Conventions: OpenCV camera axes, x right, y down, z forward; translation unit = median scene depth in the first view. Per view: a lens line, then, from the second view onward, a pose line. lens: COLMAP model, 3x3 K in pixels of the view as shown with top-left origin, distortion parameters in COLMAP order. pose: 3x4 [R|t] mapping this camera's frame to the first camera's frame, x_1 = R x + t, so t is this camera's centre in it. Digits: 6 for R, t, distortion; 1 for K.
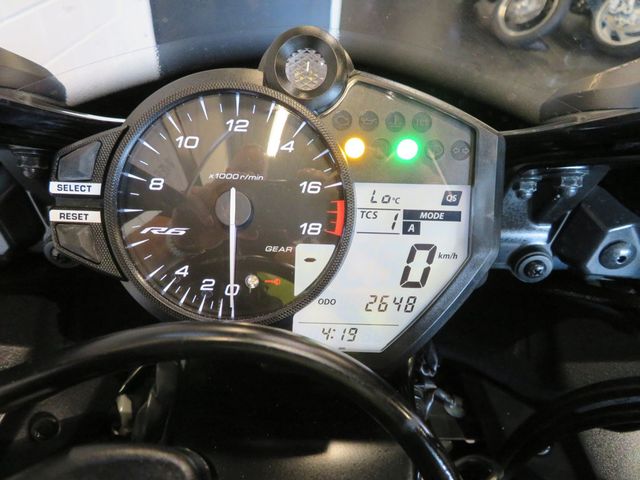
lens RADIAL K [[458.7, 0, 321.4], [0, 458.7, 239.9], [0, 0, 1]] dist [-0.036920, 0.005558]
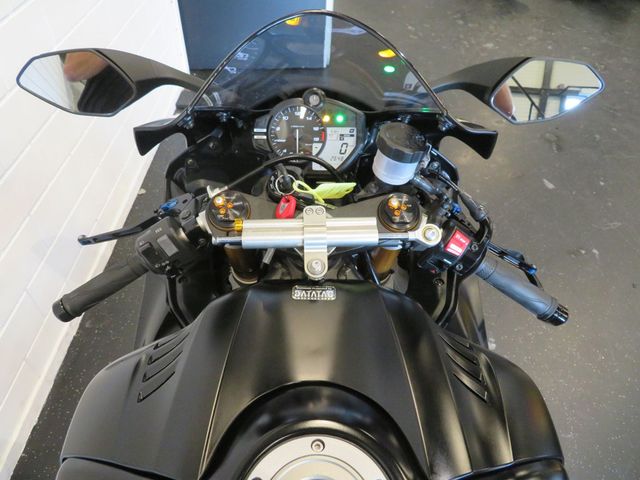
lens RADIAL K [[458.7, 0, 318.5], [0, 458.7, 239.5], [0, 0, 1]] dist [-0.036920, 0.005558]
pose [[0.998170, -0.041606, 0.043882, -0.210697], [0.038850, 0.997326, 0.061900, 0.589472], [-0.046340, -0.060082, 0.997117, -2.982967]]
